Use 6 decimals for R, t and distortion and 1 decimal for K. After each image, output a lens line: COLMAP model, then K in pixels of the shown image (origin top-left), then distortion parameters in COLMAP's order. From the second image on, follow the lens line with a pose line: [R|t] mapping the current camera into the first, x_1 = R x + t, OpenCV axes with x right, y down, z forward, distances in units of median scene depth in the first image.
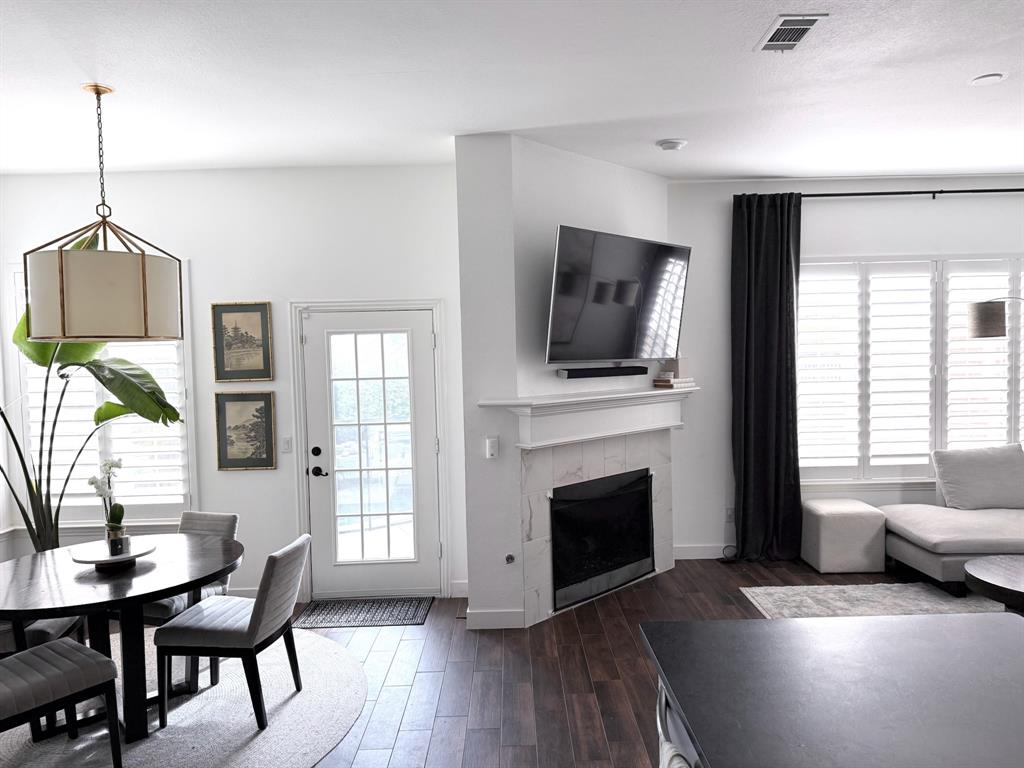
lens RADIAL K [[723.4, 0, 512.0], [0, 723.4, 383.4], [0, 0, 1]] dist [0.042621, -0.026236]
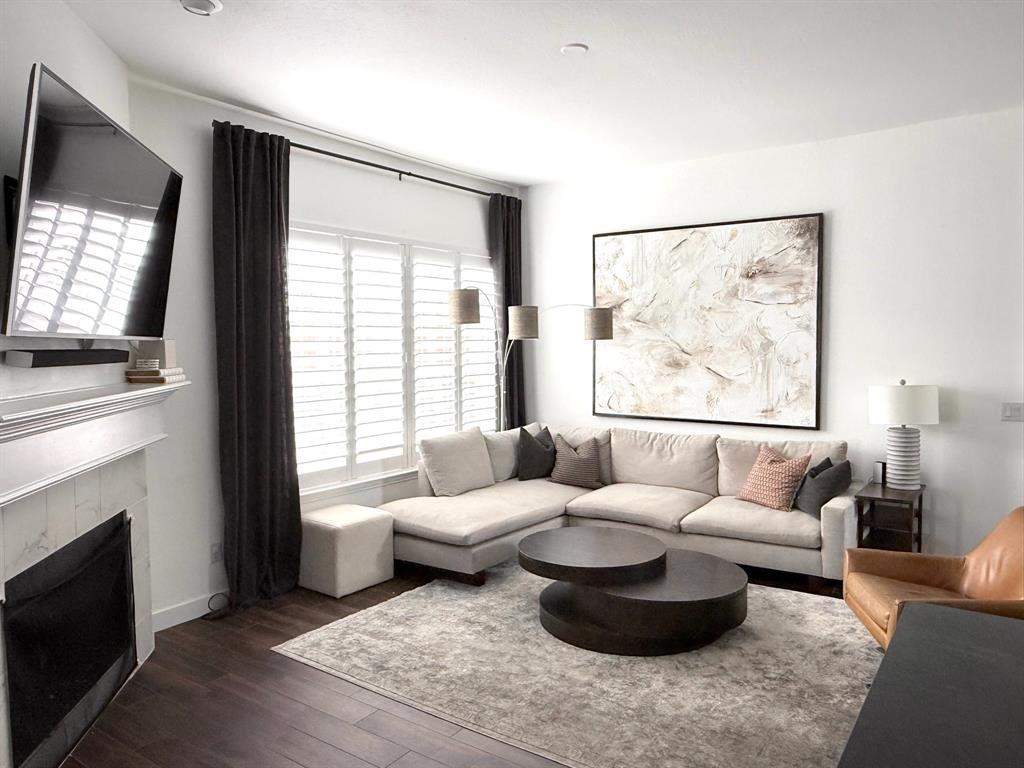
lens RADIAL K [[723.4, 0, 500.0], [0, 723.4, 386.6], [0, 0, 1]] dist [0.042621, -0.026236]
pose [[0.581409, -0.032476, 0.812963, -0.161302], [0.024184, 0.999451, 0.022630, 0.001837], [-0.813252, 0.006504, 0.581876, 0.405528]]
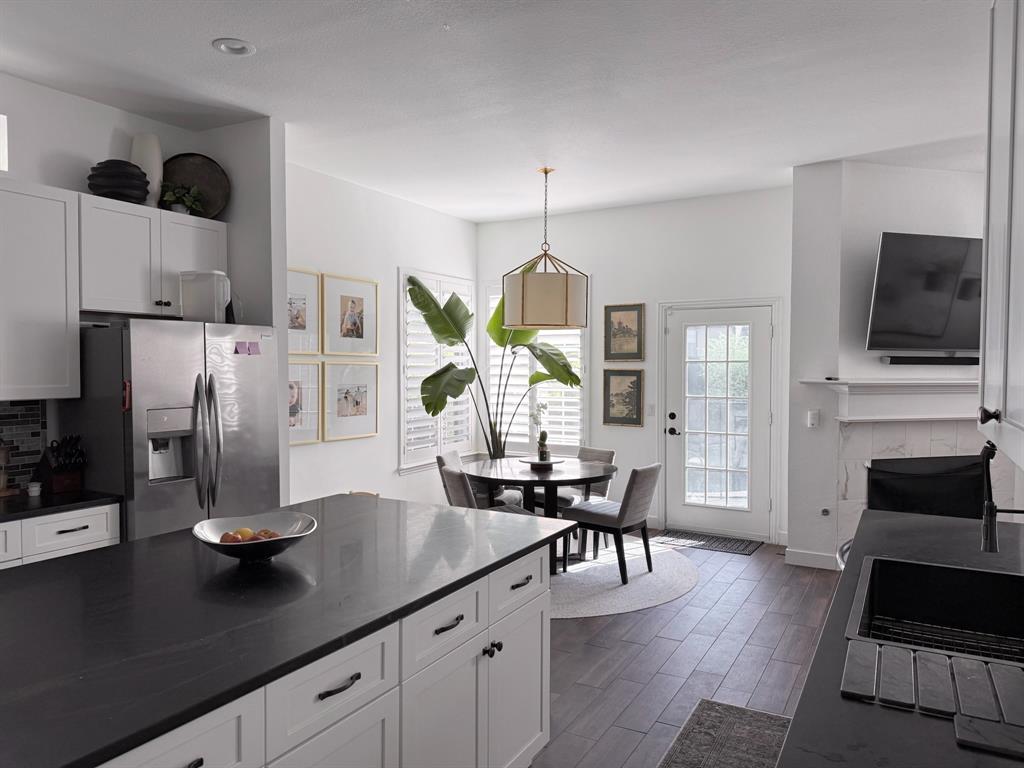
lens RADIAL K [[723.4, 0, 503.4], [0, 723.4, 389.3], [0, 0, 1]] dist [0.042621, -0.026236]
pose [[0.865579, 0.042626, -0.498955, 0.125332], [-0.043305, 0.999010, 0.010221, 0.047270], [0.498896, 0.012760, 0.866568, -0.309941]]
